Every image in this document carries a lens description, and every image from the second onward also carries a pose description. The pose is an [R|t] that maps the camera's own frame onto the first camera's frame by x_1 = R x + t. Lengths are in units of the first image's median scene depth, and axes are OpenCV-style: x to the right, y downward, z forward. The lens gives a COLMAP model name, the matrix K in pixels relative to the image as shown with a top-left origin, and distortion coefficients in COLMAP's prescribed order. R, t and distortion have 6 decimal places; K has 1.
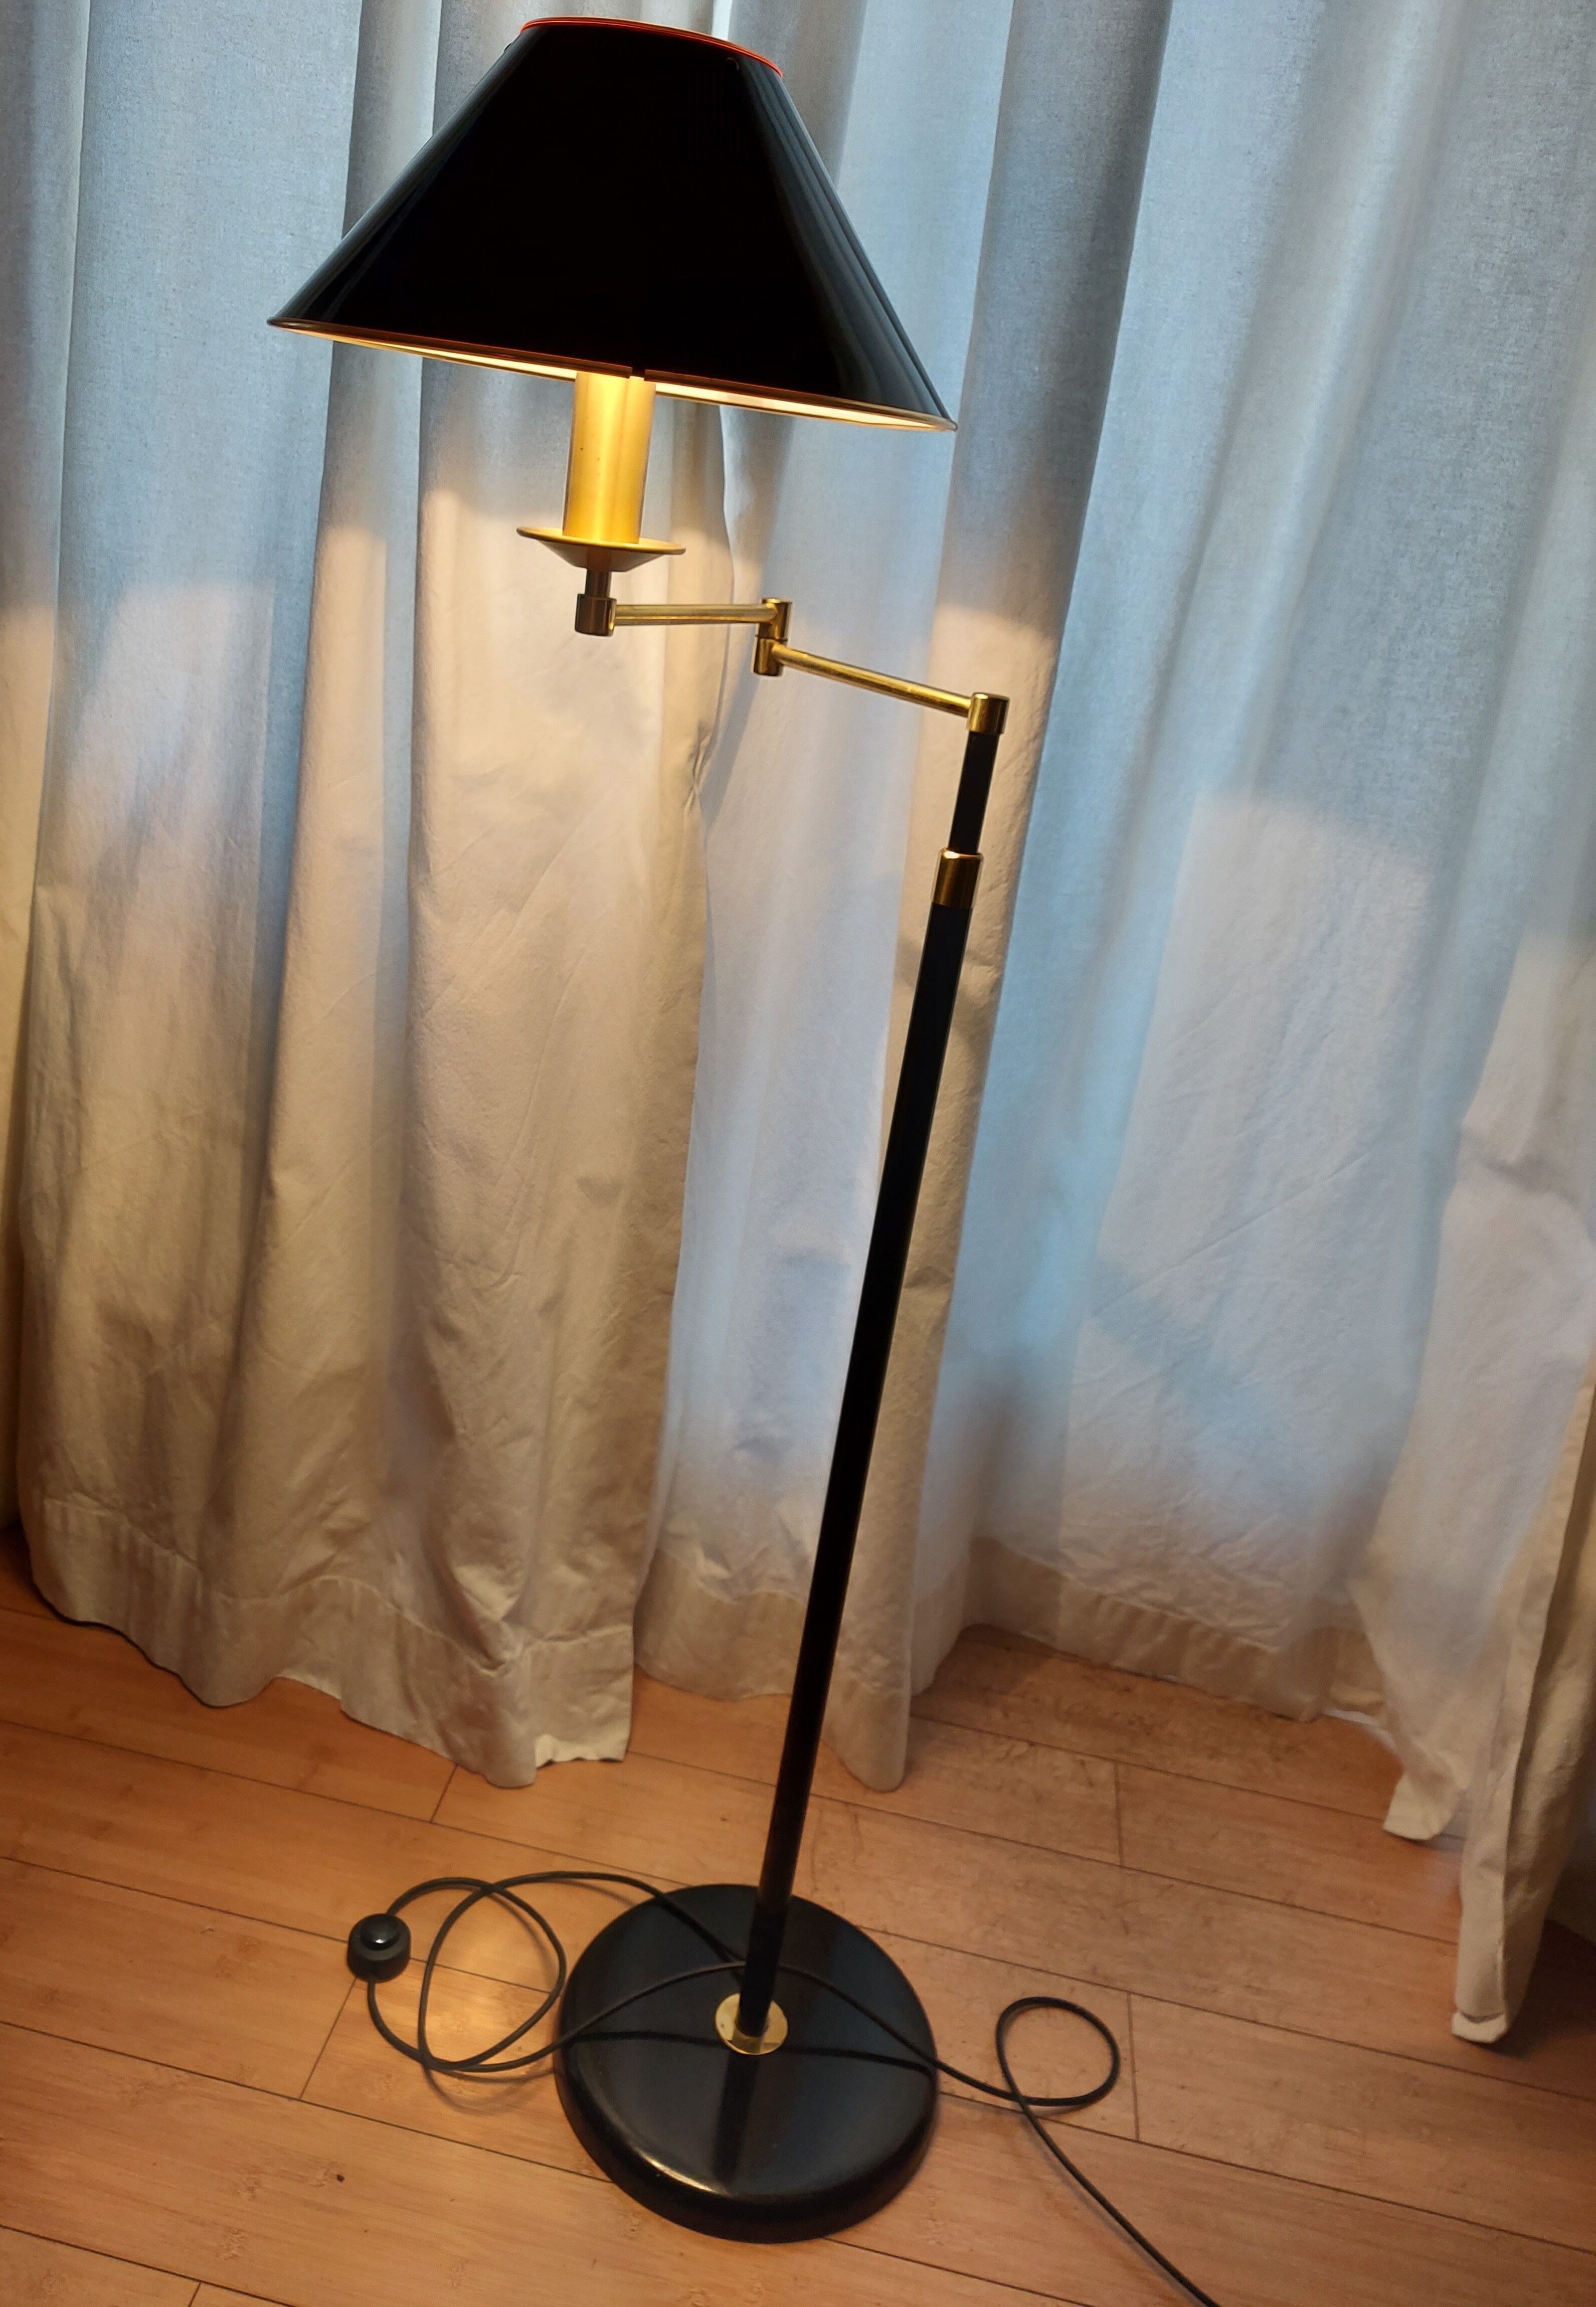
lens RADIAL K [[1678.0, 0, 694.8], [0, 1678.0, 1143.6], [0, 0, 1]] dist [0.069575, -0.070512]
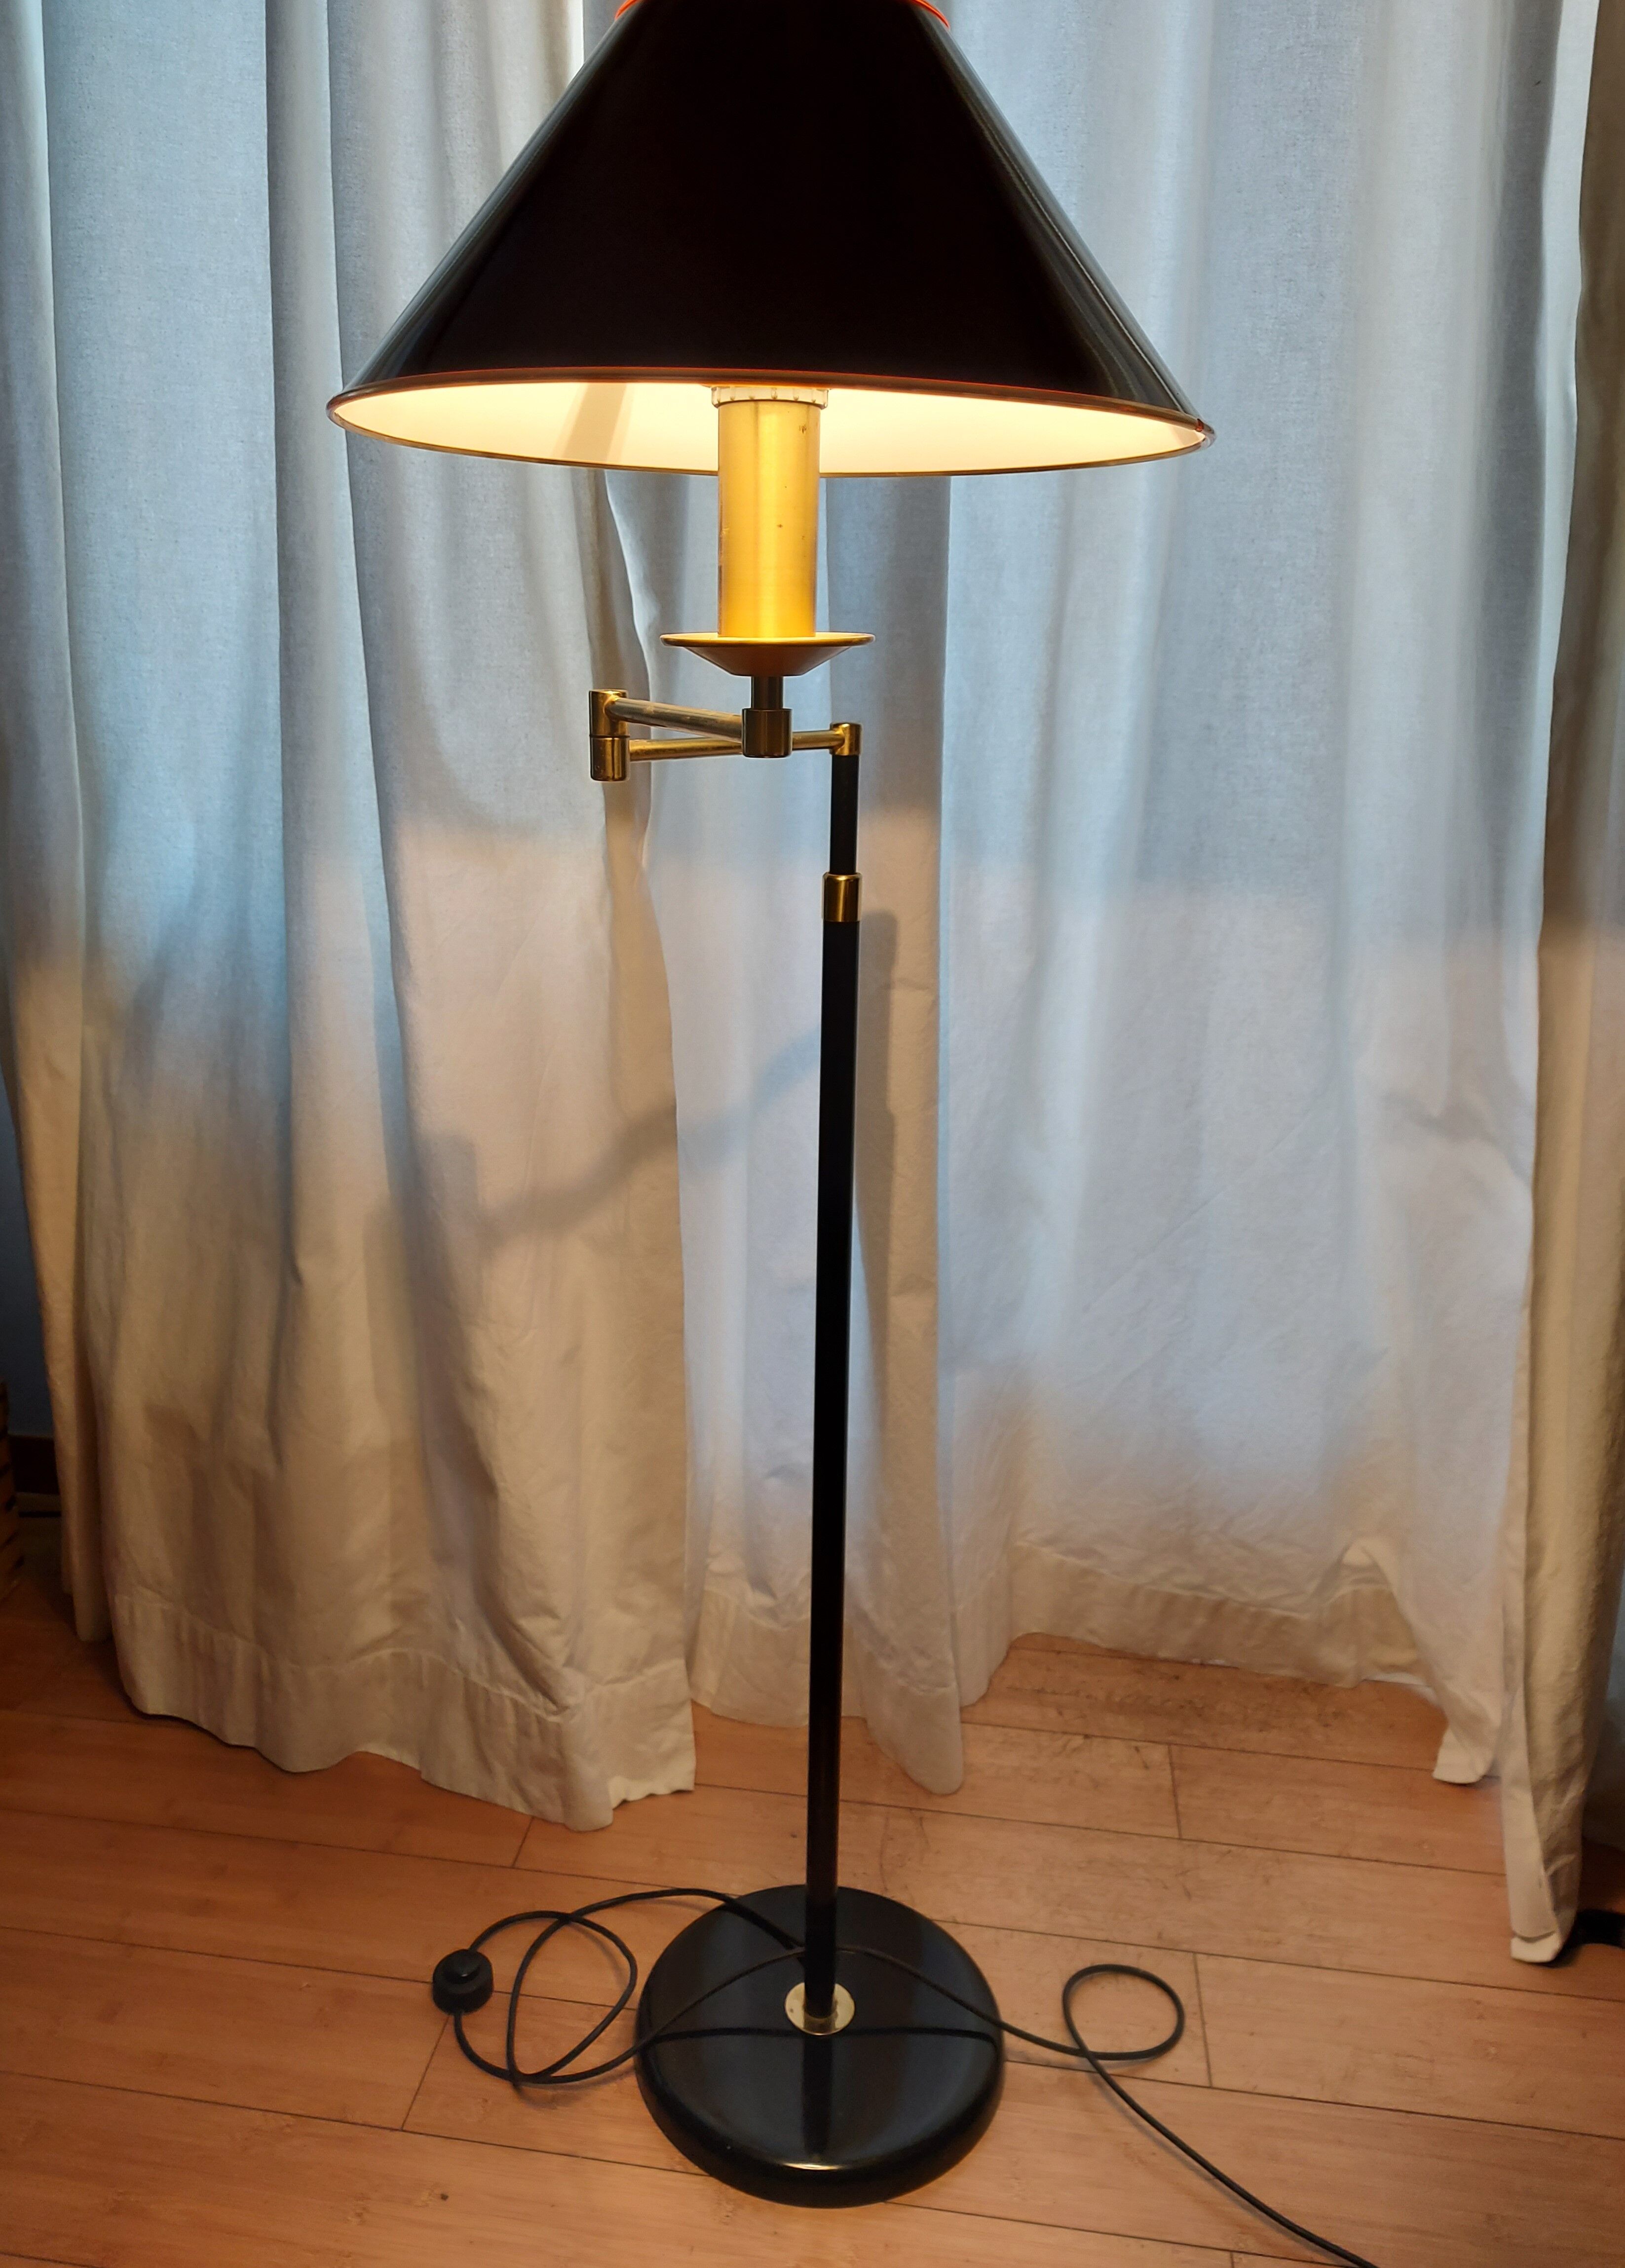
lens RADIAL K [[1675.6, 0, 751.2], [0, 1675.6, 1125.4], [0, 0, 1]] dist [0.058804, -0.061524]
pose [[0.992441, -0.122180, -0.011509, 0.059912], [0.120637, 0.988497, -0.091215, 0.061810], [0.022521, 0.089137, 0.995765, -0.077849]]
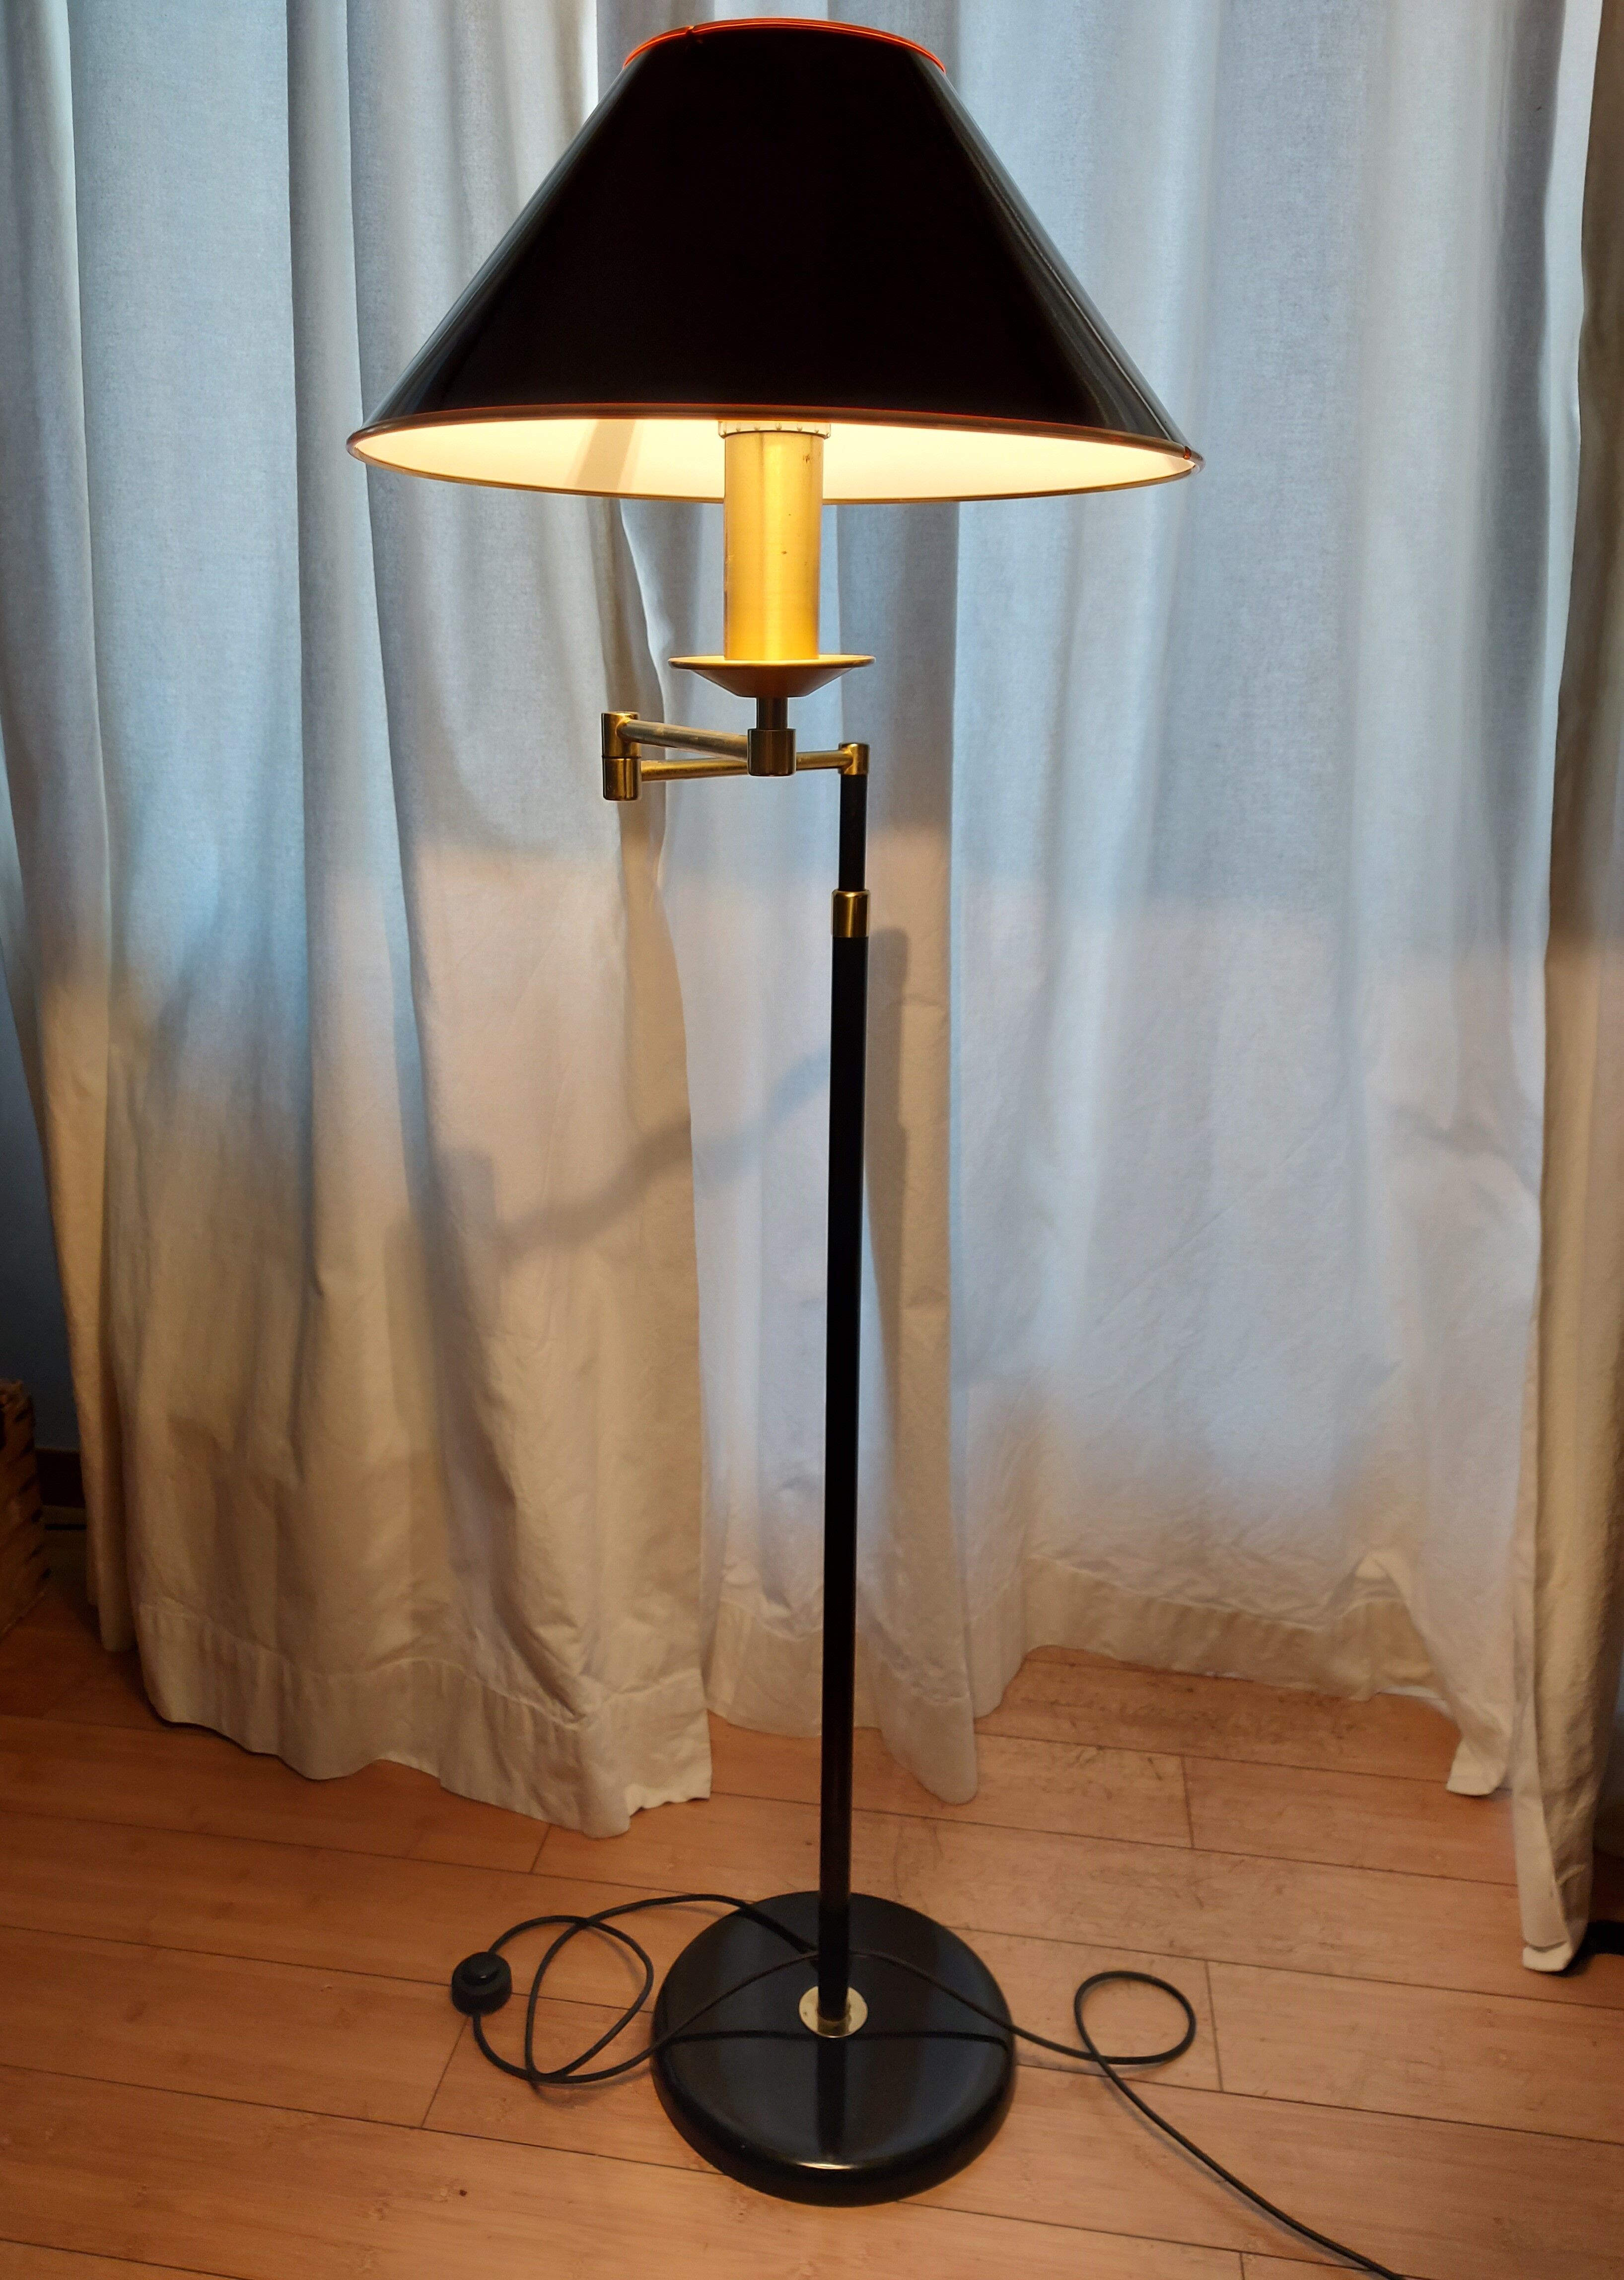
lens RADIAL K [[1684.6, 0, 746.8], [0, 1684.6, 1140.0], [0, 0, 1]] dist [0.058804, -0.061524]
pose [[0.991947, -0.123978, -0.025905, 0.064185], [0.120917, 0.987852, -0.097612, 0.068915], [0.037692, 0.093694, 0.994887, -0.096700]]
